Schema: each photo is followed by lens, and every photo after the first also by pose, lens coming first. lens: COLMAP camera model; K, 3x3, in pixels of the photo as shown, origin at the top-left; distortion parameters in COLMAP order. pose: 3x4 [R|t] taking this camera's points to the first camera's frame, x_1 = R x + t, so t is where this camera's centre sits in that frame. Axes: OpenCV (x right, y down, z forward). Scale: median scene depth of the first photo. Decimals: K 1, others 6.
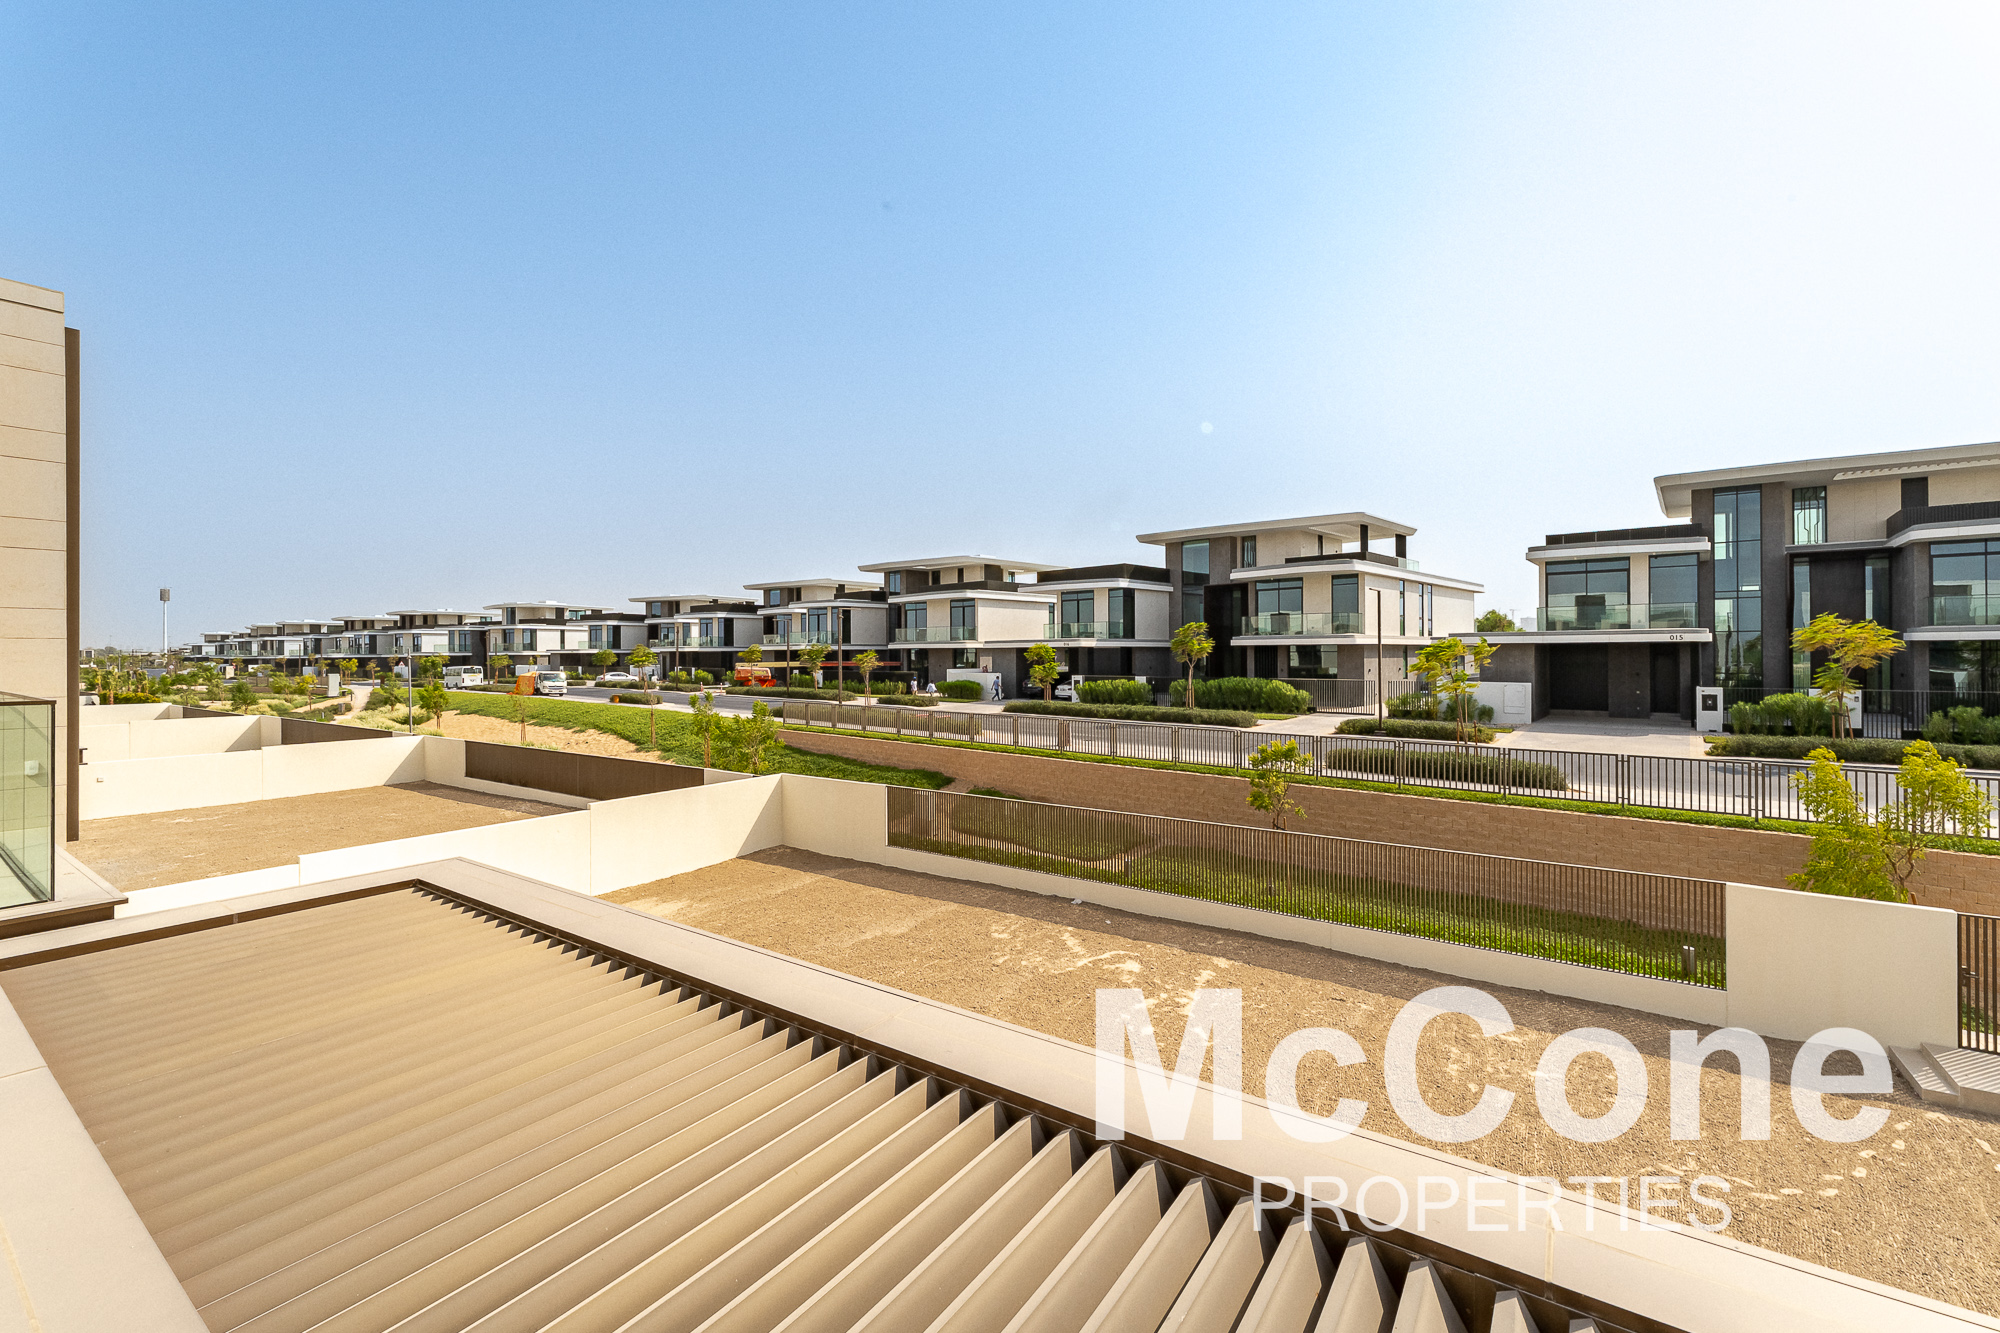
lens RADIAL K [[808.7, 0, 987.7], [0, 808.7, 656.0], [0, 0, 1]] dist [0.000183, -0.000291]
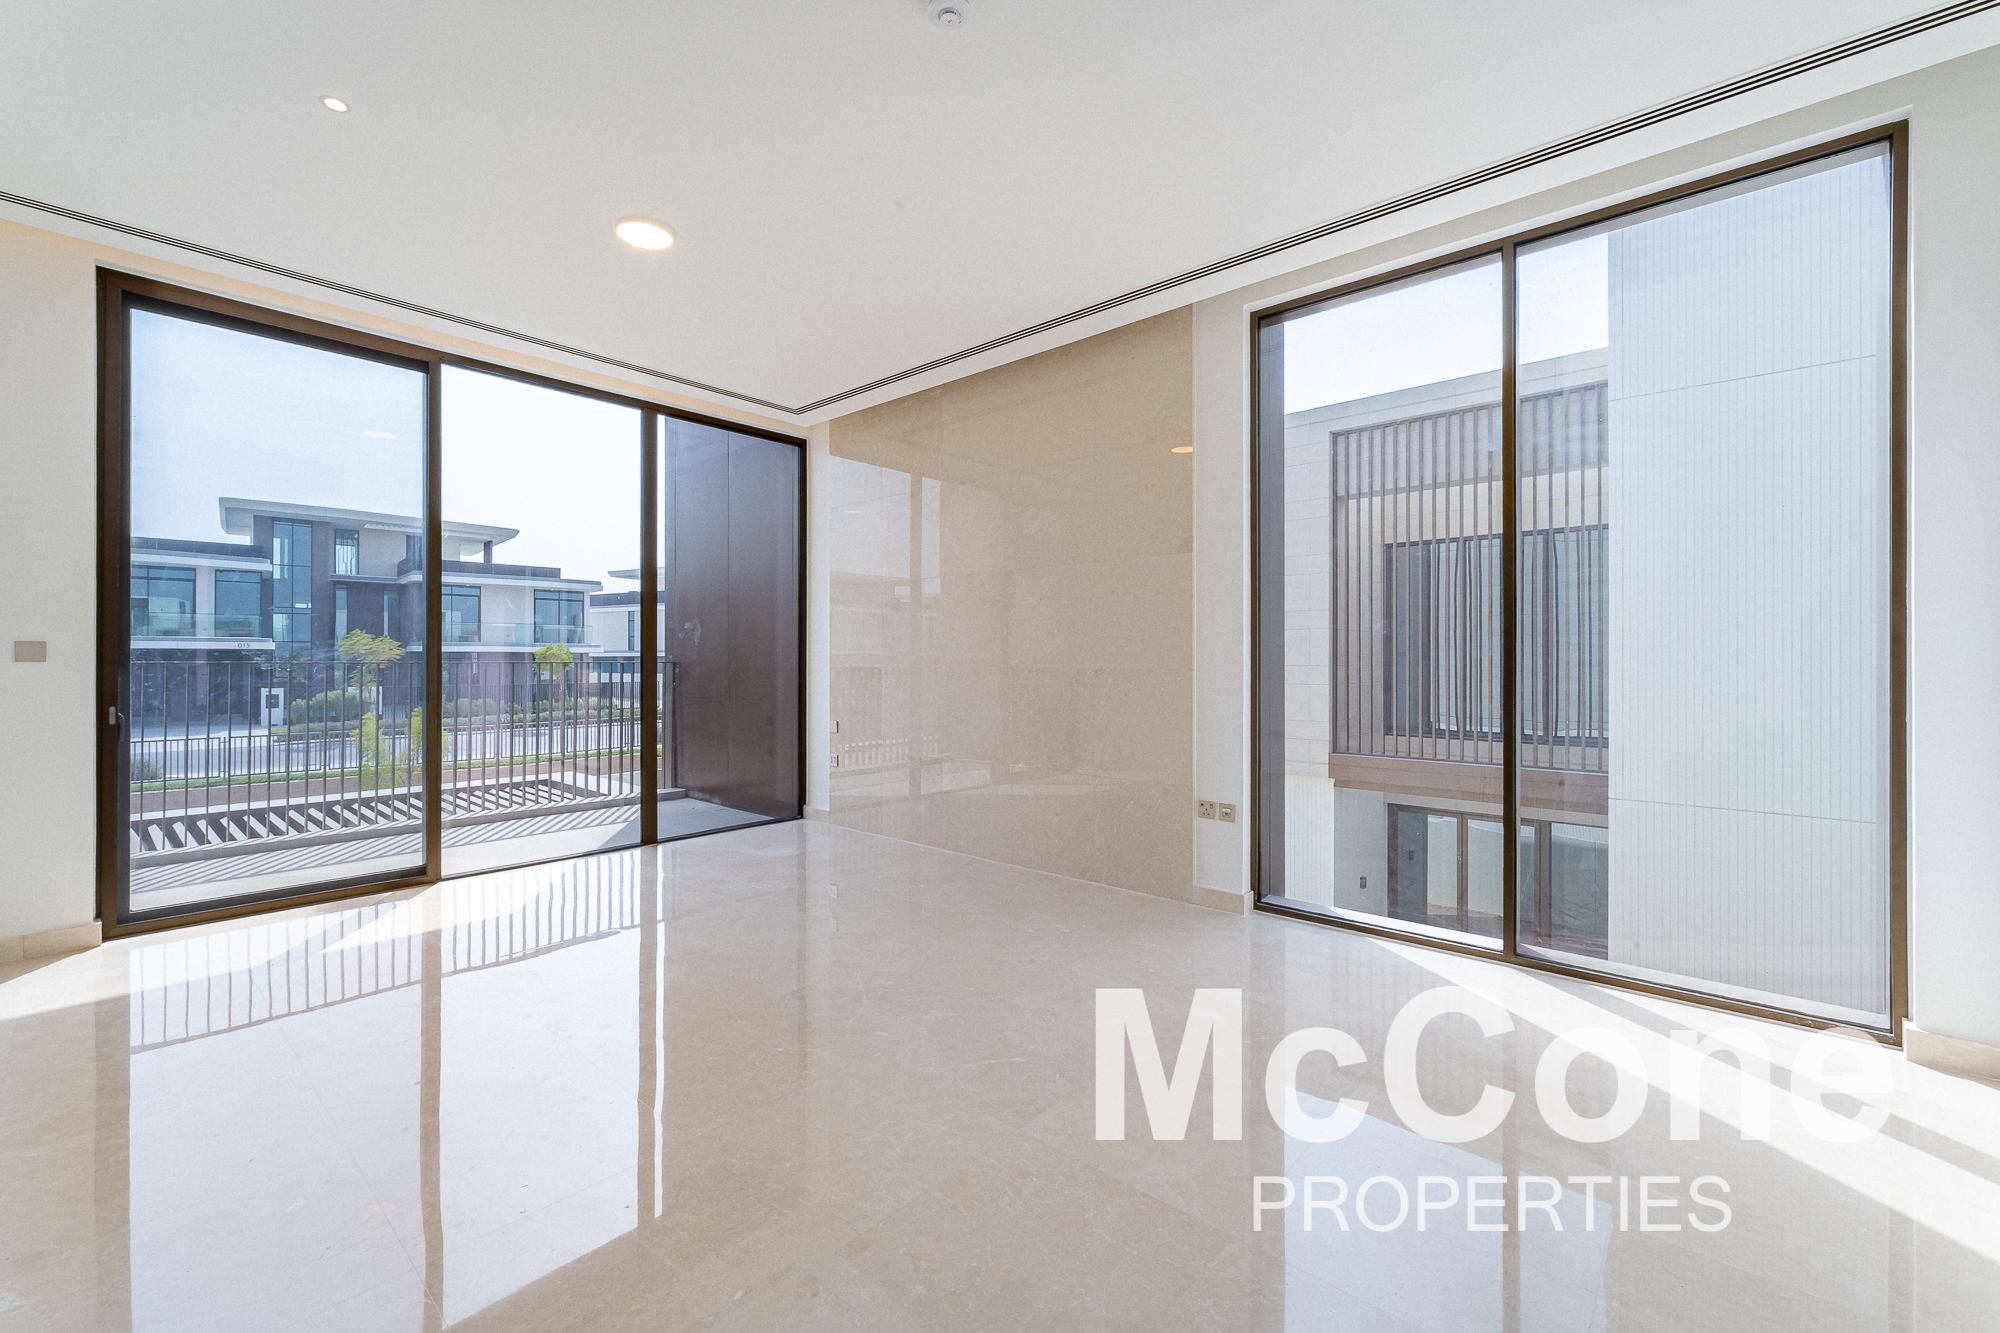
lens RADIAL K [[808.7, 0, 987.3], [0, 808.7, 662.8], [0, 0, 1]] dist [0.000183, -0.000291]
pose [[0.103451, 0.005700, 0.994618, -0.143471], [-0.001850, 0.999983, -0.005538, 0.004694], [-0.994633, -0.001267, 0.103460, -0.133189]]
